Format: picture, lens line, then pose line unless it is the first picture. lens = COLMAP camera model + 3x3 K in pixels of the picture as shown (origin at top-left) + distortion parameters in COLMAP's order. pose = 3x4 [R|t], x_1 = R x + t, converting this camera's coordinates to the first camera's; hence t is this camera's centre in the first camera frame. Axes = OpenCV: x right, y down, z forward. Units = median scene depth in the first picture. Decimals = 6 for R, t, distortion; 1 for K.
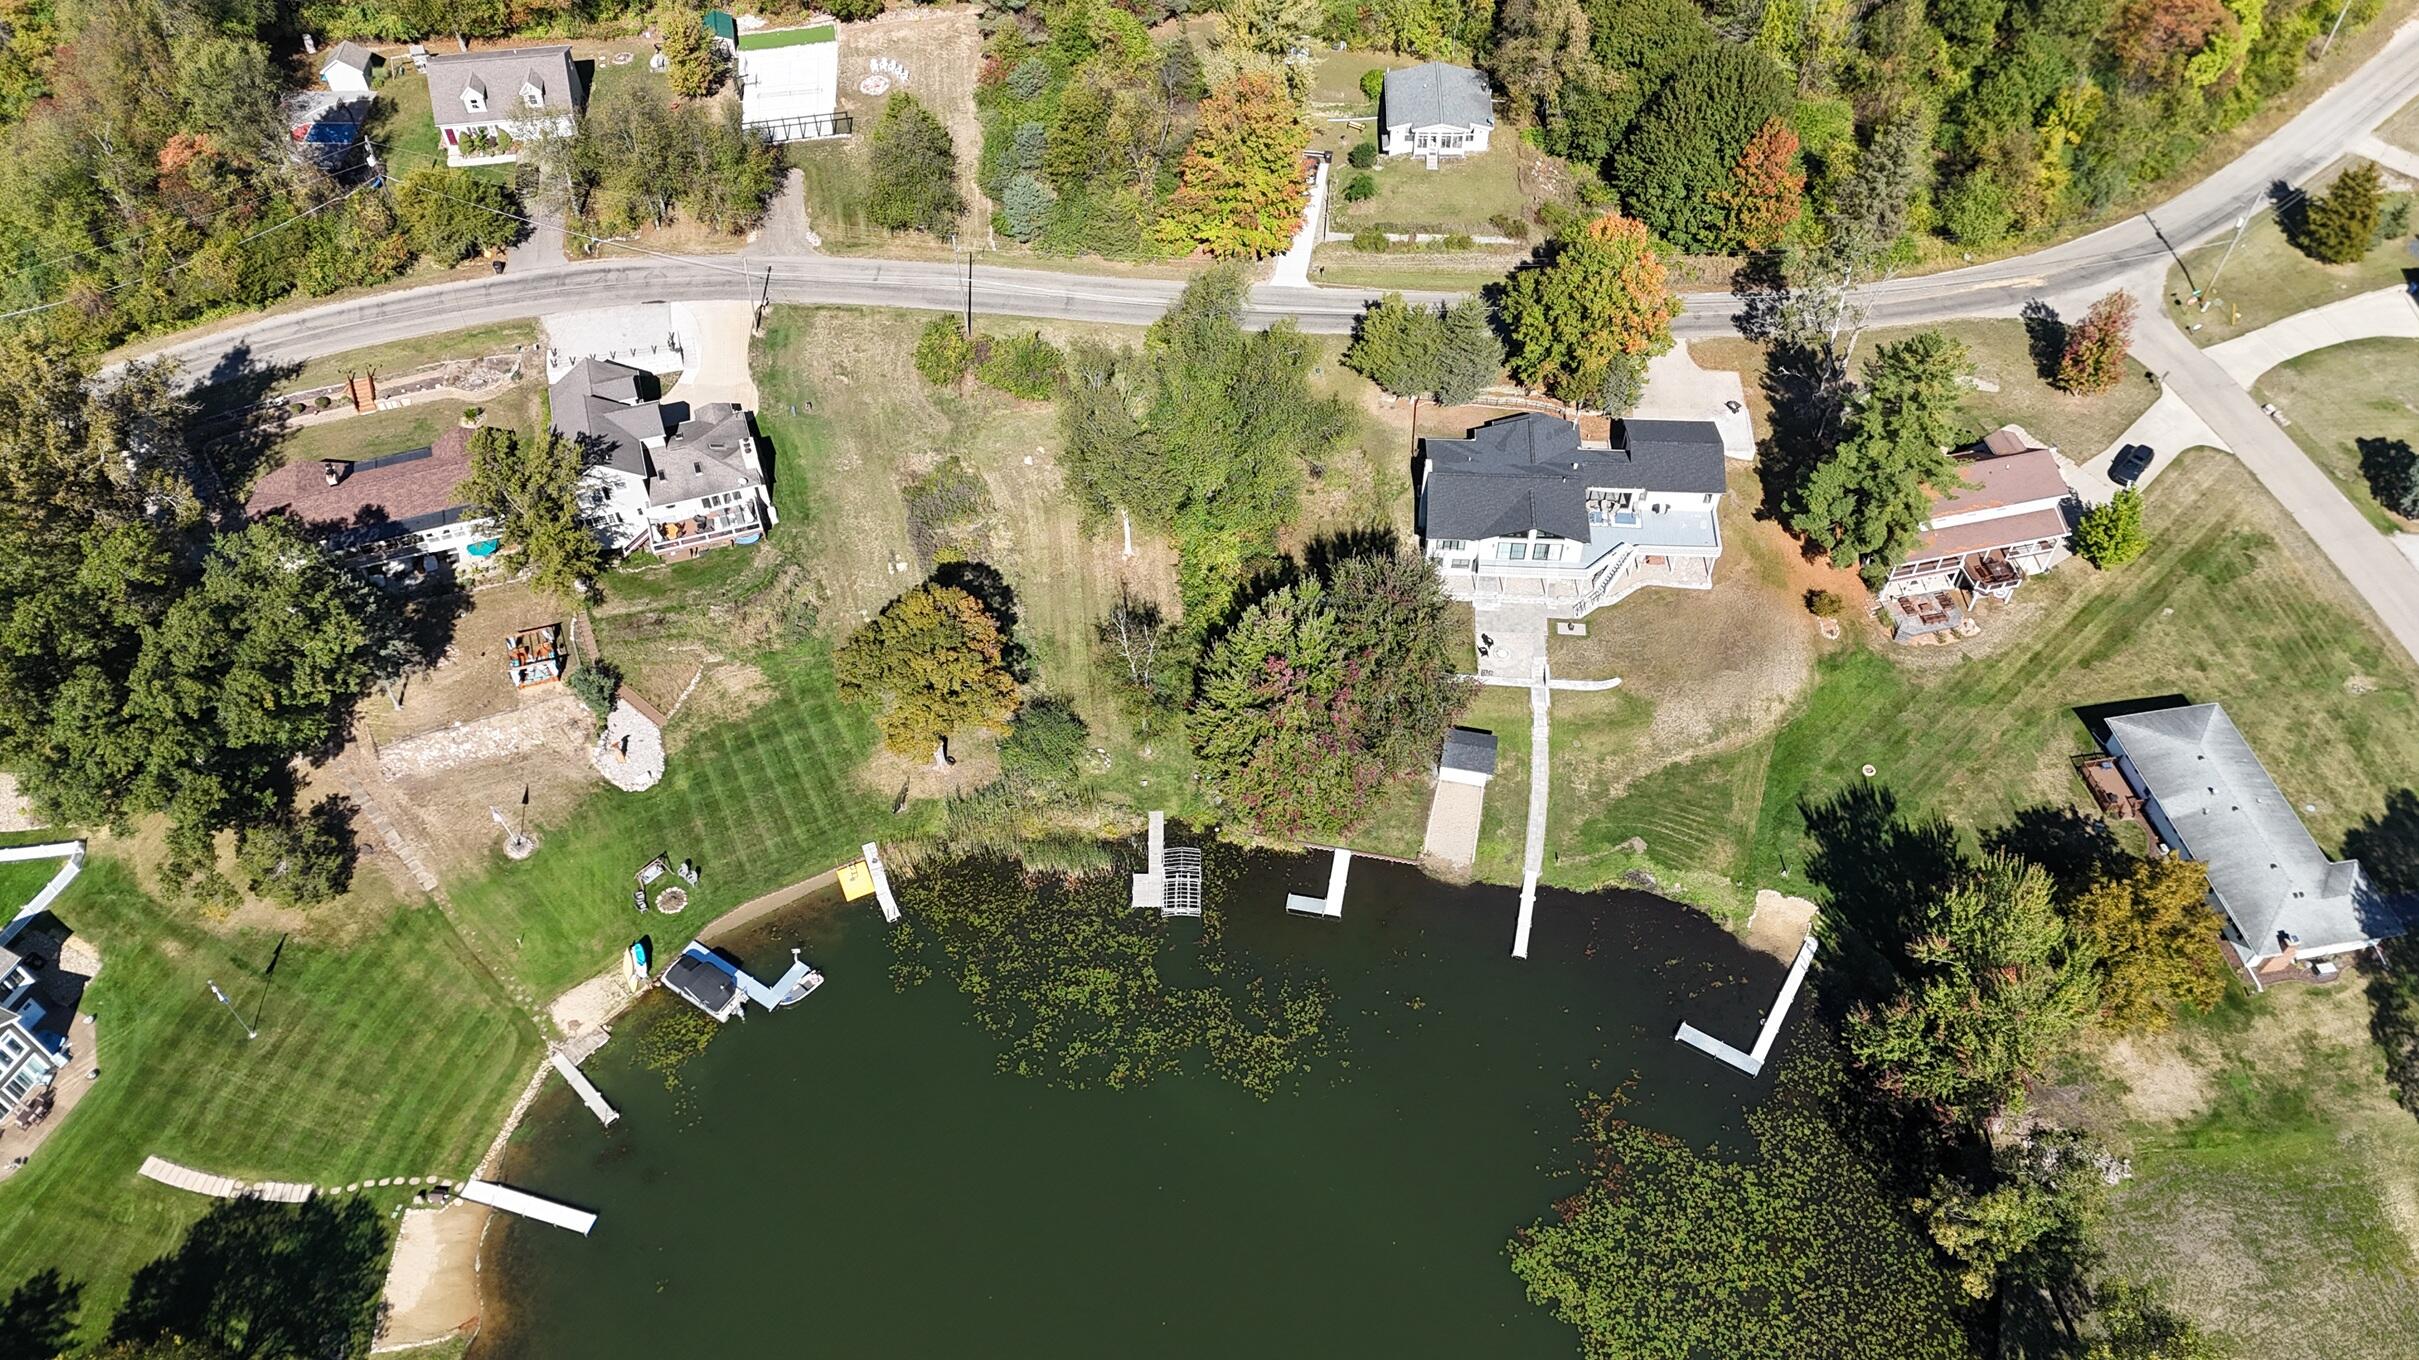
lens RADIAL K [[1759.0, 0, 1213.9], [0, 1759.0, 679.8], [0, 0, 1]] dist [0.092065, -0.104637]
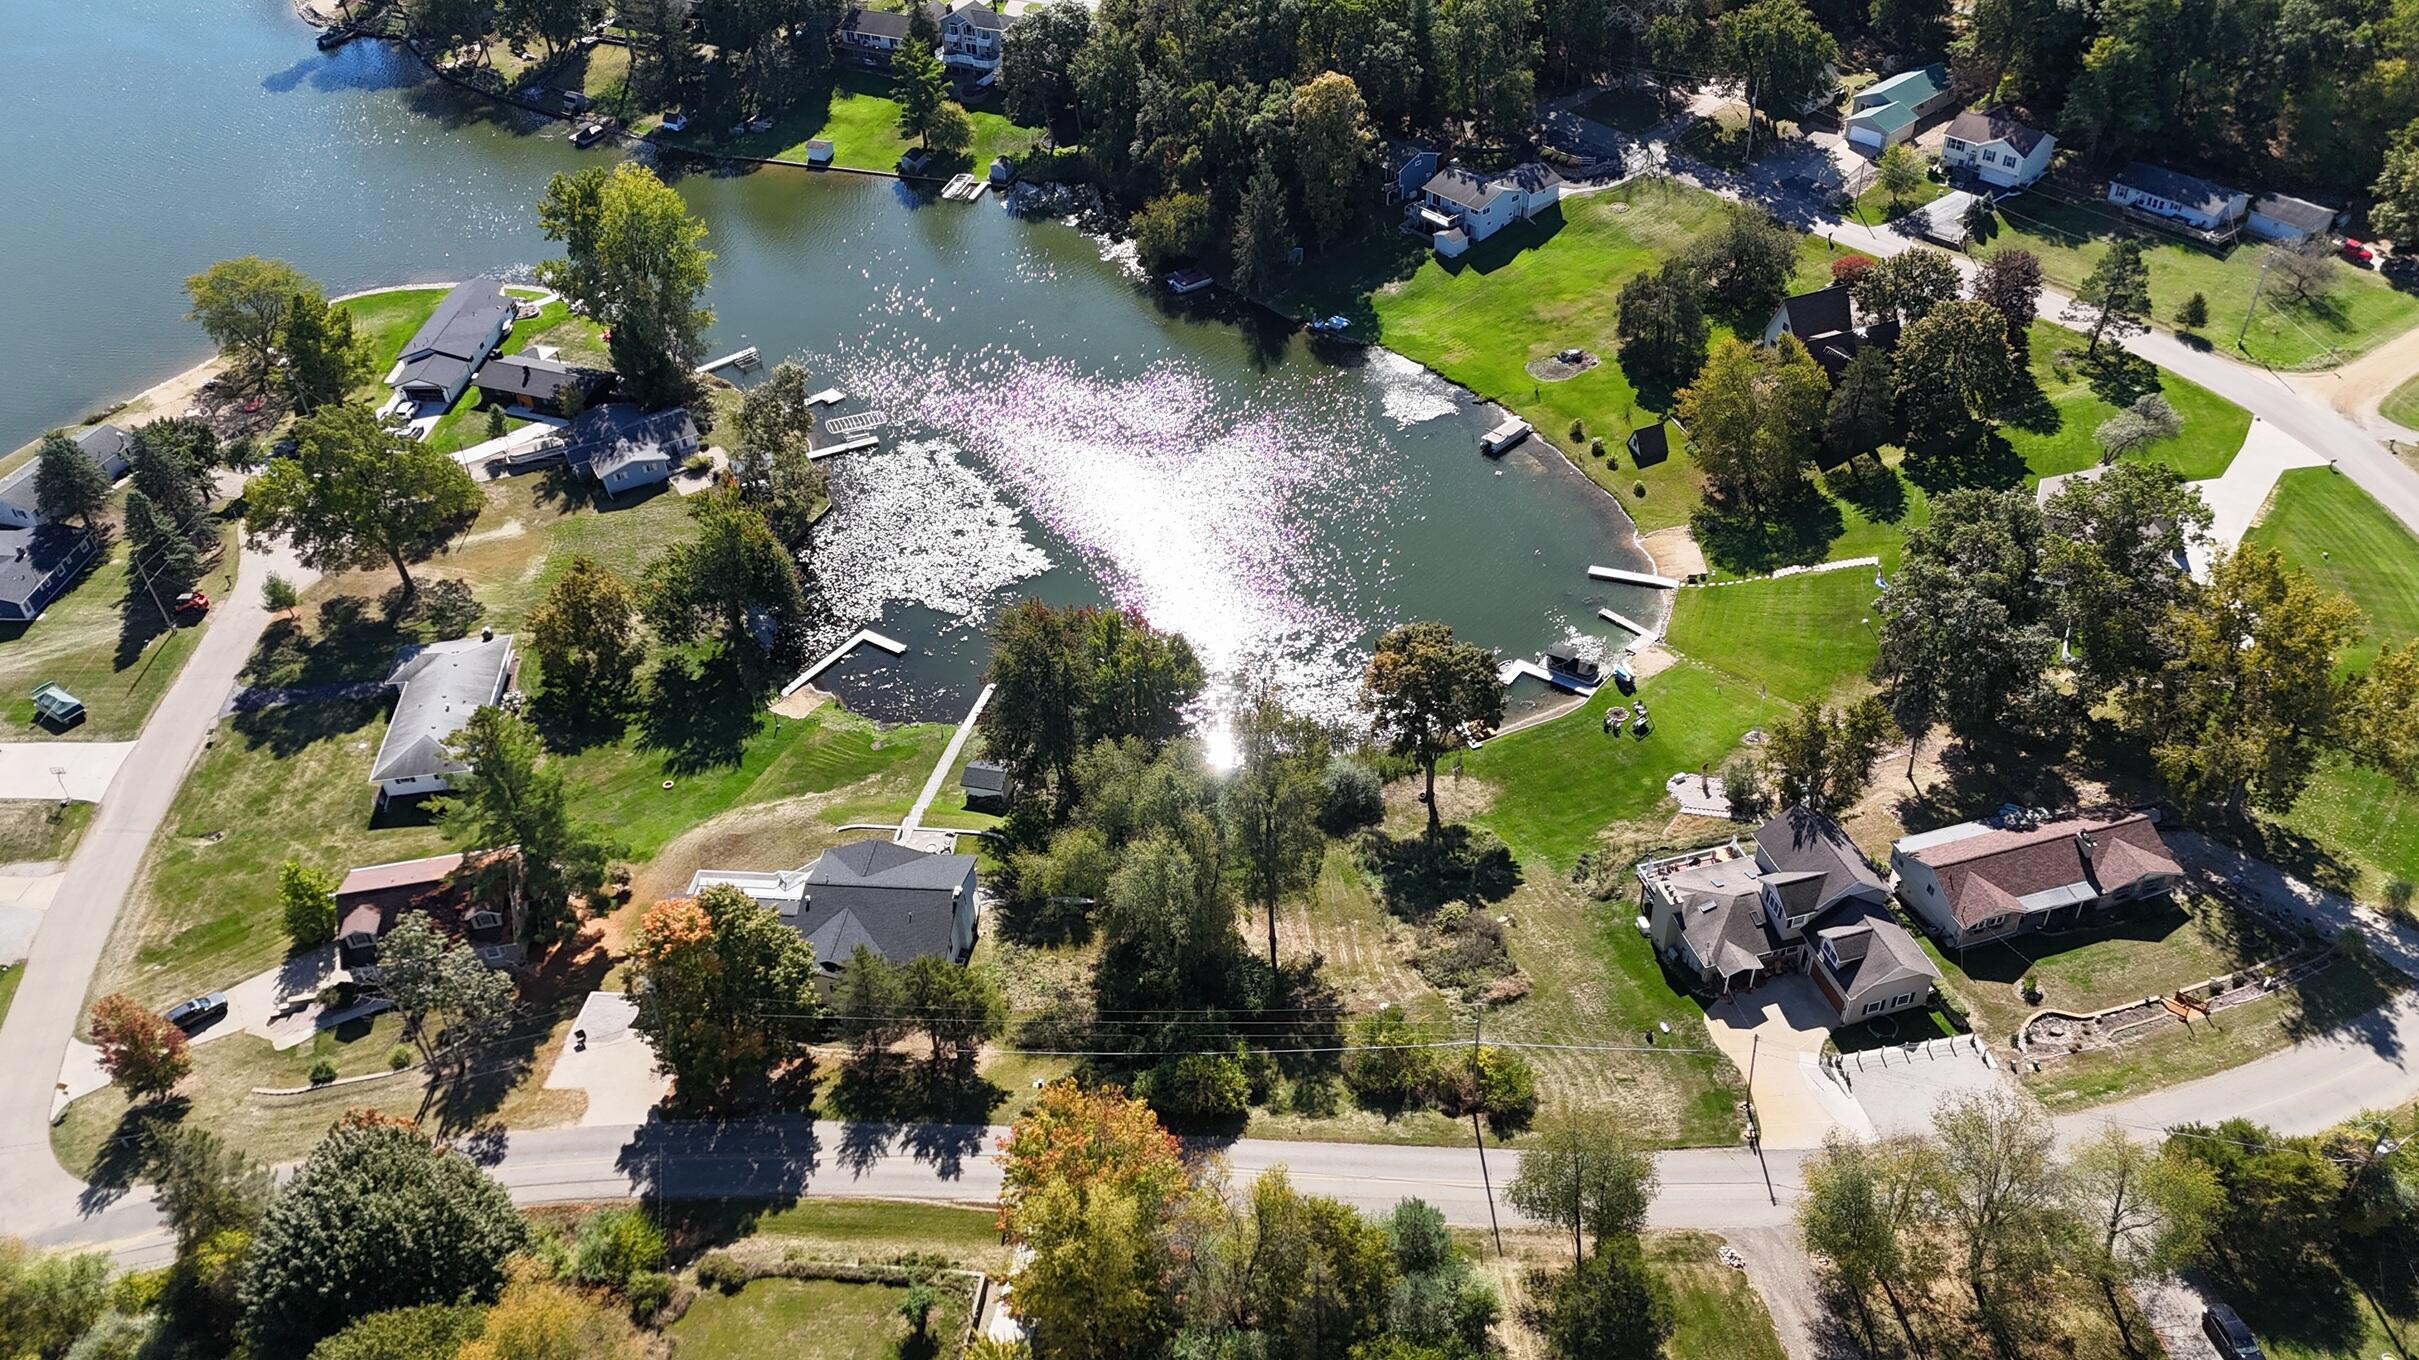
lens RADIAL K [[1769.0, 0, 1213.9], [0, 1769.0, 670.0], [0, 0, 1]] dist [0.116896, -0.179481]
pose [[-0.997598, 0.013304, 0.067984, -0.090273], [0.068315, 0.026263, 0.997318, -1.125984], [0.011483, 0.999567, -0.027109, 0.931815]]
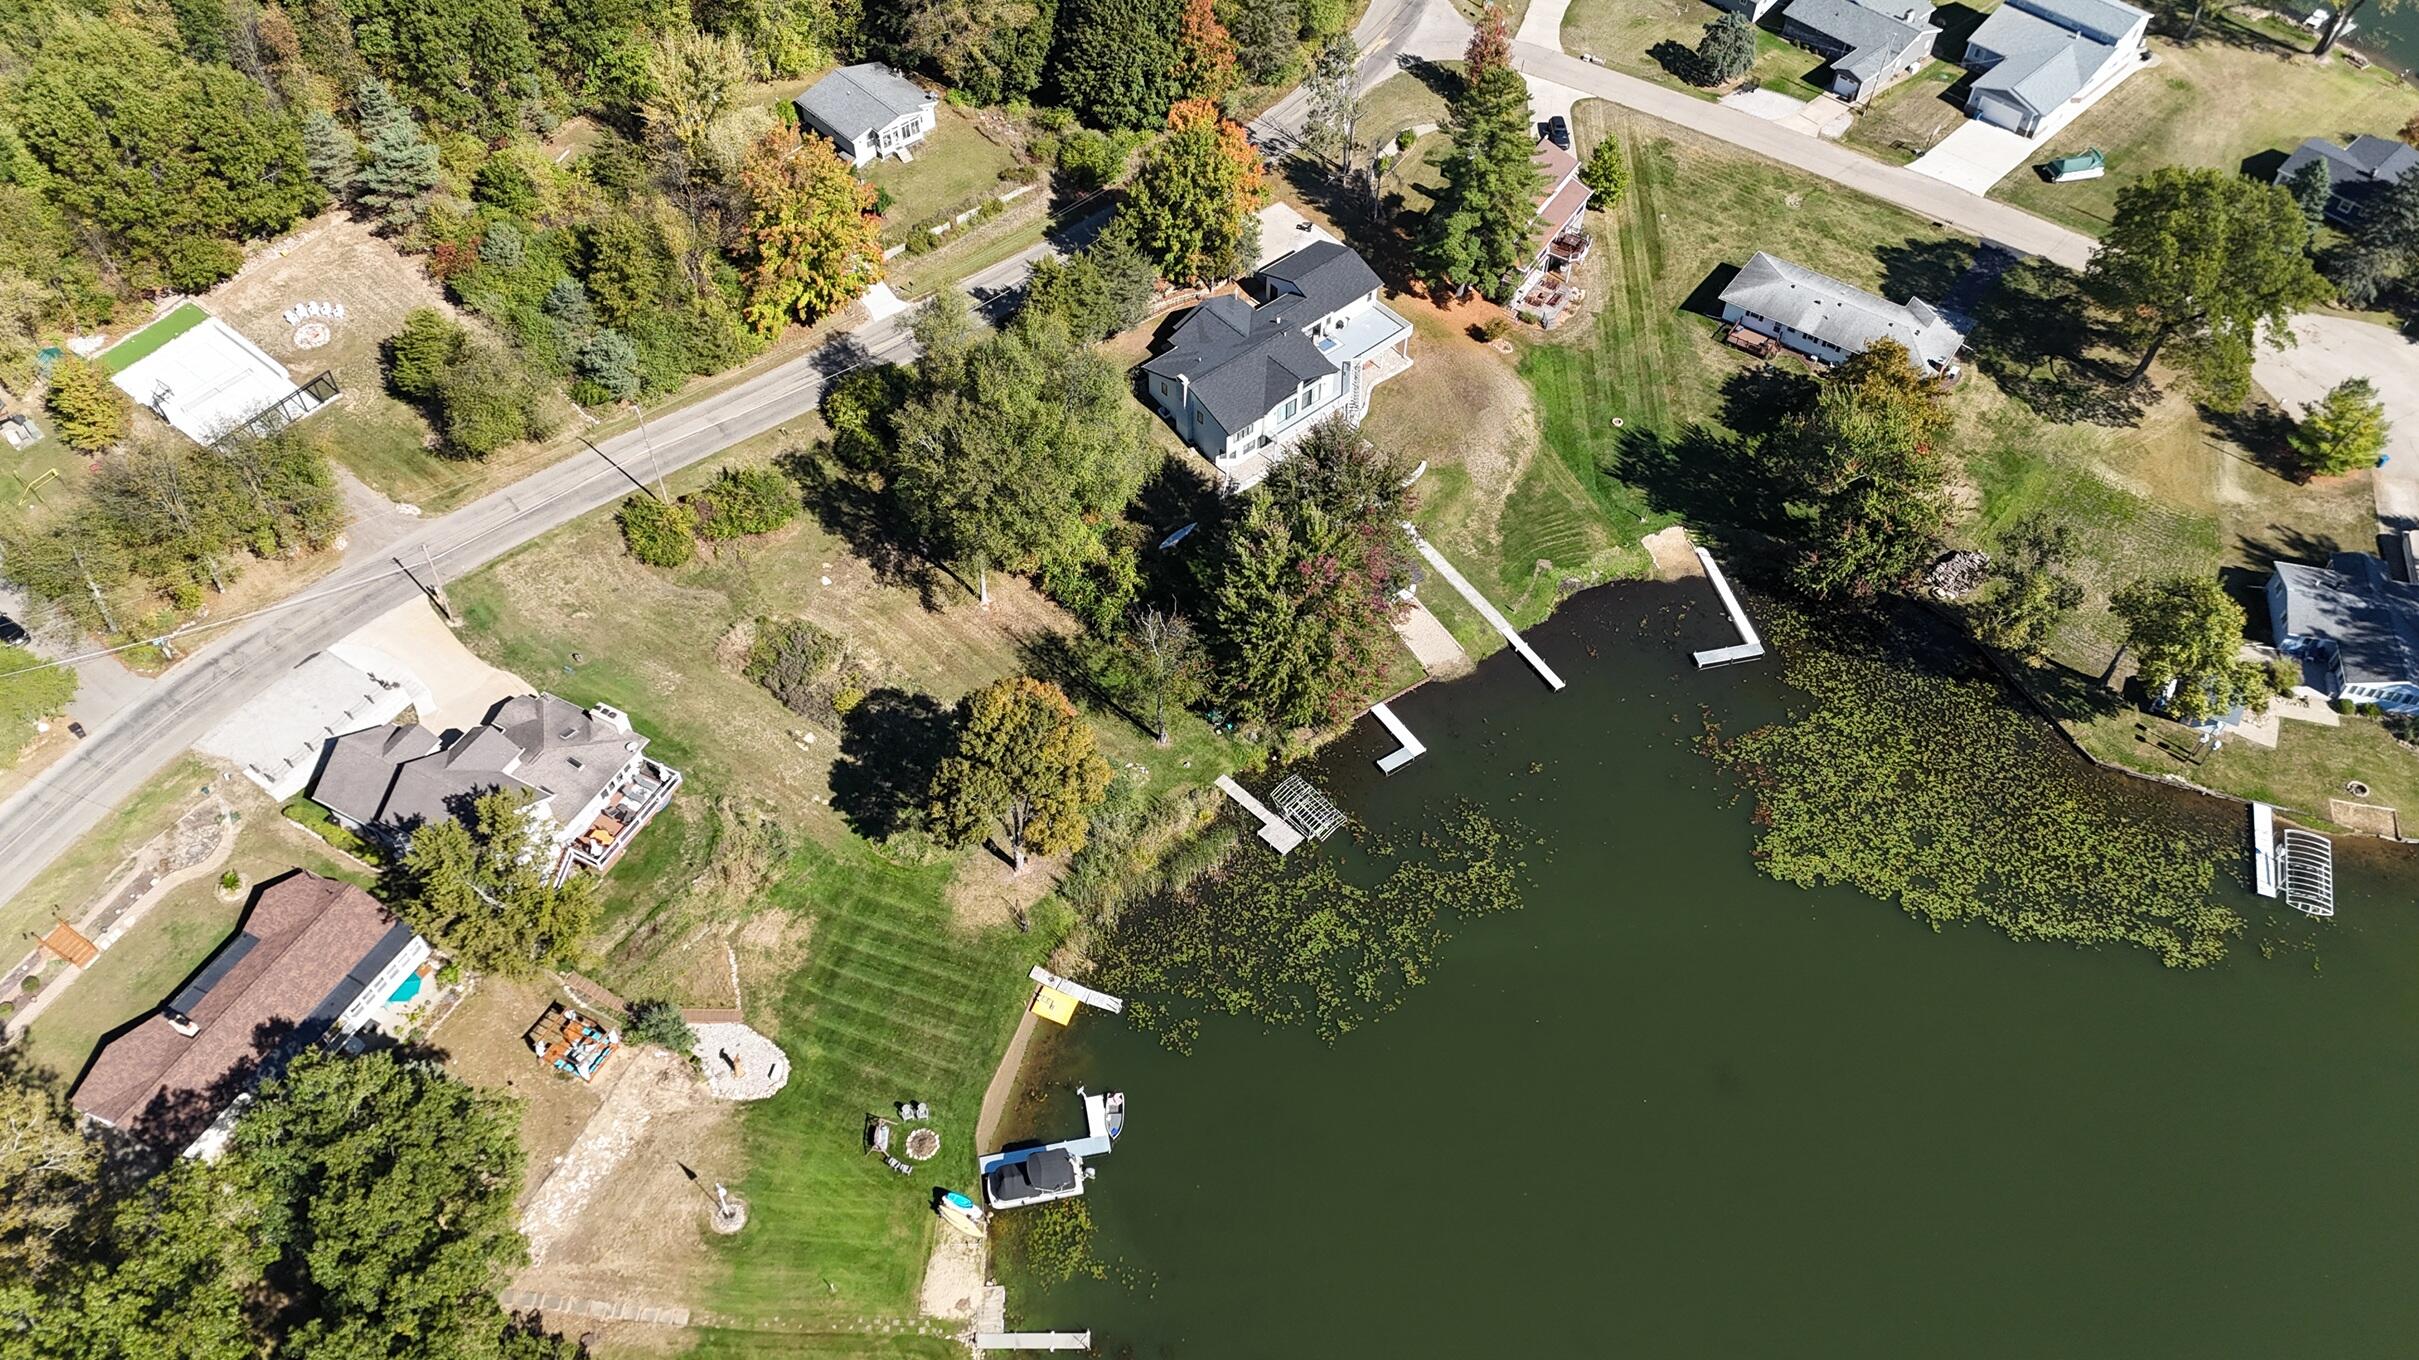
lens RADIAL K [[1759.0, 0, 1213.9], [0, 1759.0, 679.8], [0, 0, 1]] dist [0.092065, -0.104637]
pose [[0.711082, -0.528159, 0.464123, -0.460132], [0.529398, 0.836587, 0.140923, -0.113387], [-0.462709, 0.145498, 0.874489, 0.102117]]
